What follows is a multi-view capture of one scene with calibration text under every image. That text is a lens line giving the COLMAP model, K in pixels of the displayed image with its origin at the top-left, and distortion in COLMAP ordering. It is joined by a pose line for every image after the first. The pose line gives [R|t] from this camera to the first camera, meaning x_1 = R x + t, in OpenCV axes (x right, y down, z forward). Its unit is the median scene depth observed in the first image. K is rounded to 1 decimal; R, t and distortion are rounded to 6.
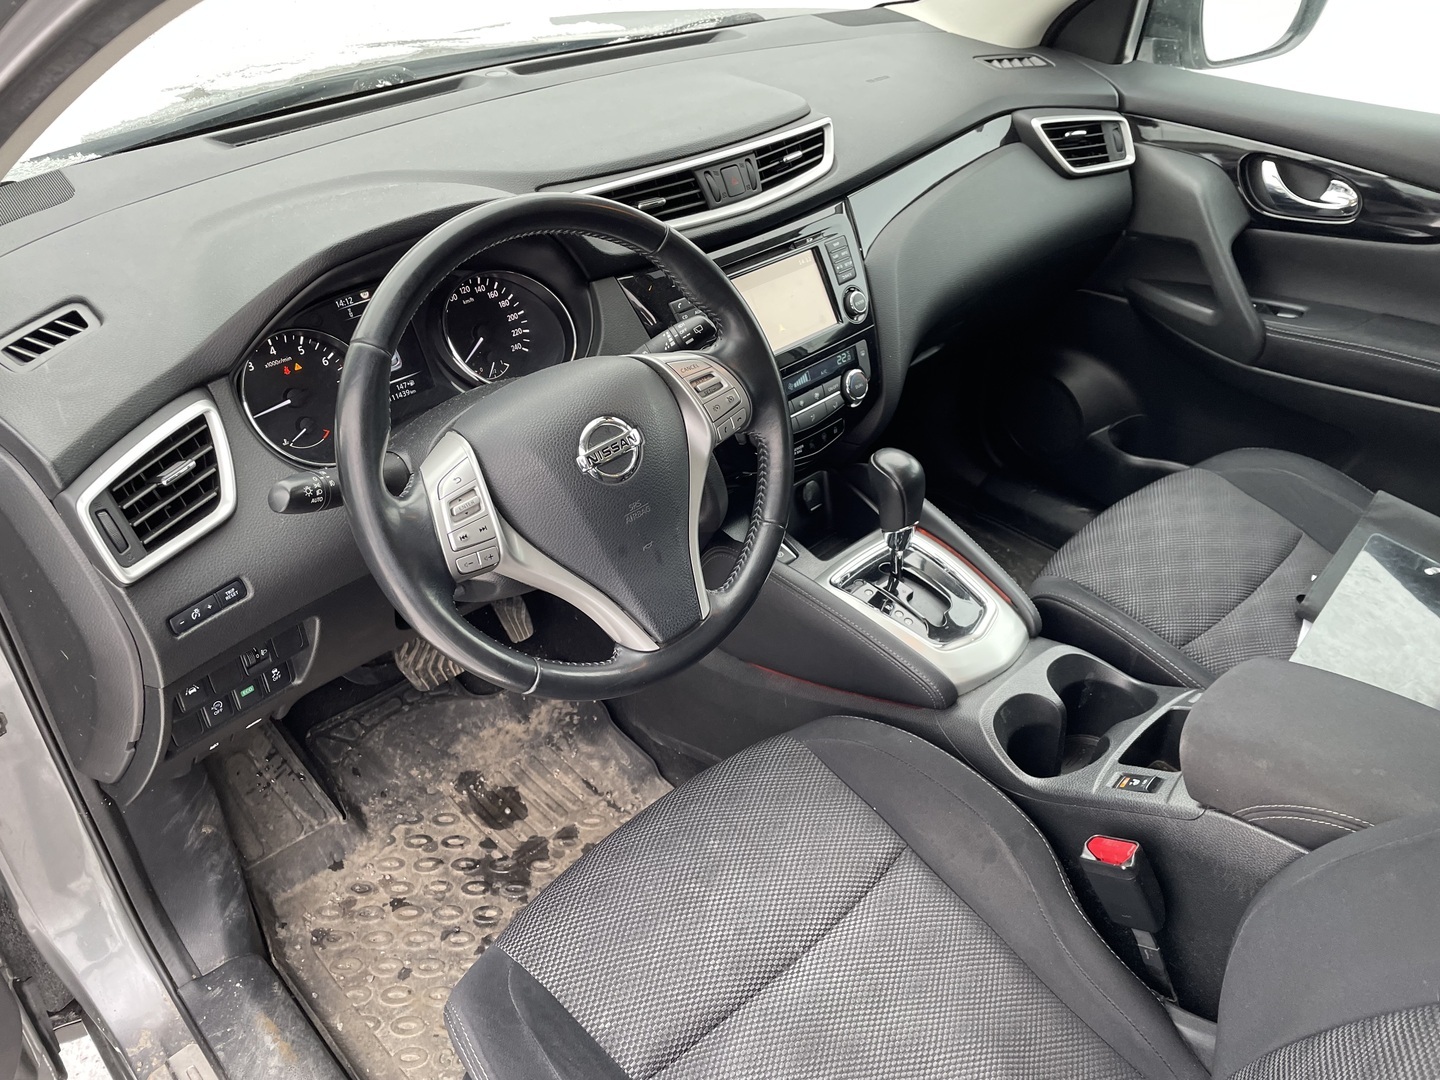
lens RADIAL K [[1102.4, 0, 731.5], [0, 1102.4, 543.6], [0, 0, 1]] dist [0.056358, -0.085469]
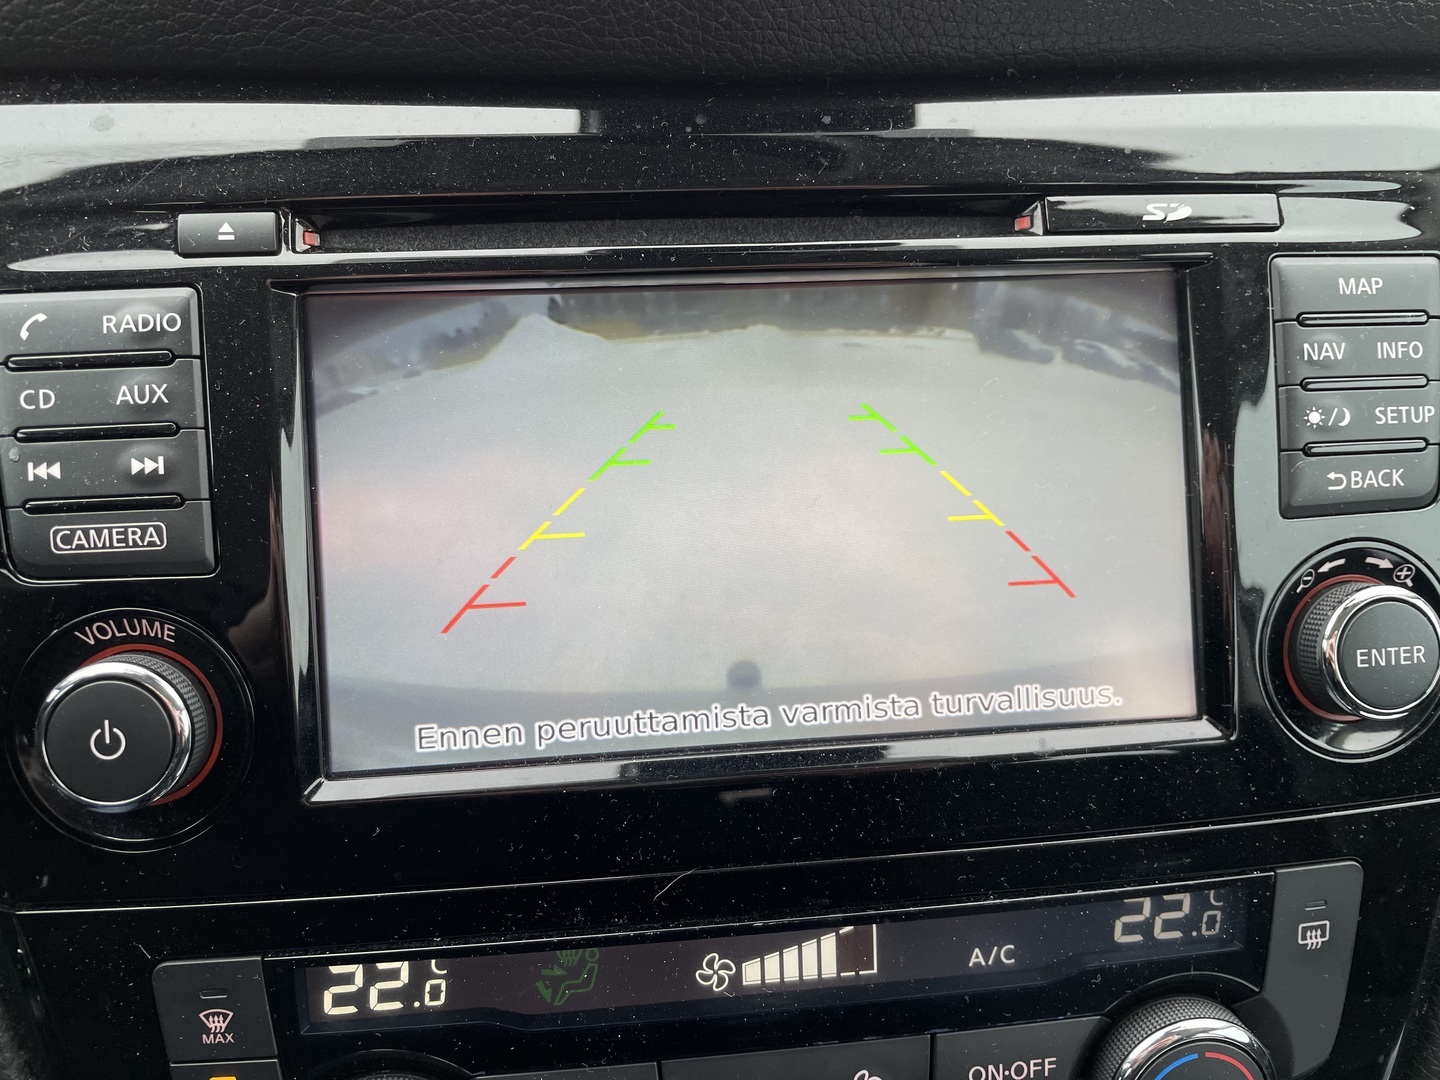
lens RADIAL K [[1102.4, 0, 727.4], [0, 1102.4, 550.8], [0, 0, 1]] dist [0.056358, -0.085469]
pose [[0.793057, 0.324865, -0.515289, 0.123709], [-0.366438, 0.930171, 0.022462, -0.210655], [0.486604, 0.171008, 0.856722, 0.852640]]
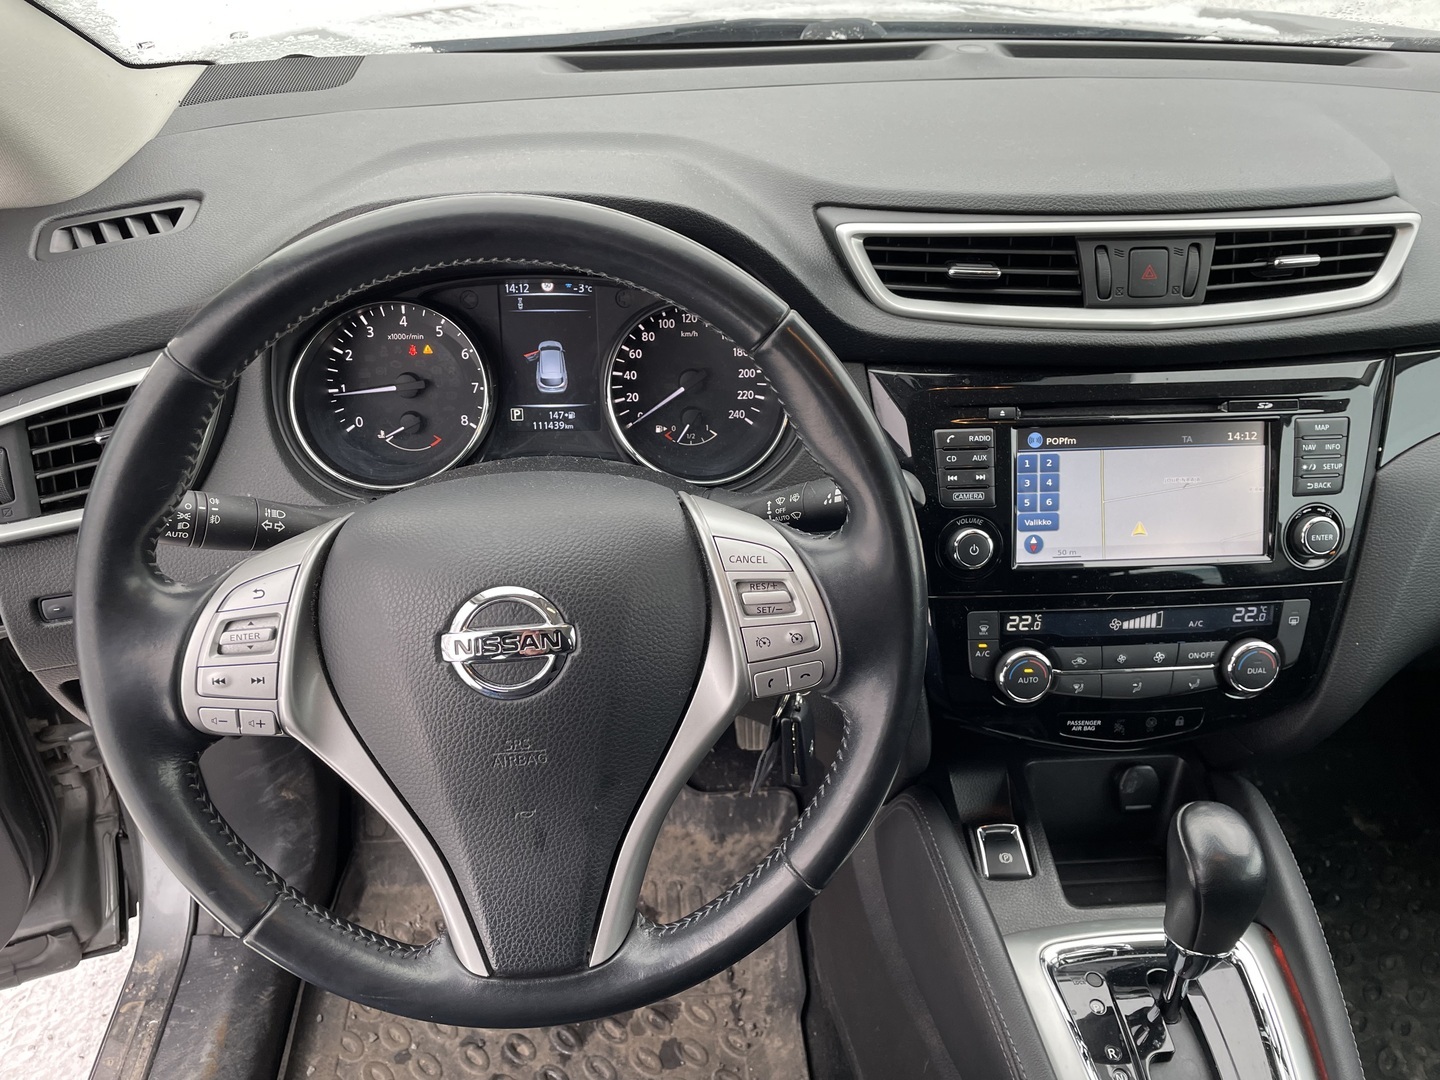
lens RADIAL K [[1102.4, 0, 719.5], [0, 1102.4, 549.7], [0, 0, 1]] dist [0.056358, -0.085469]
pose [[0.768419, 0.392493, -0.505452, 0.177287], [-0.387001, 0.914048, 0.121432, -0.171038], [0.509669, 0.102300, 0.854267, 0.382168]]
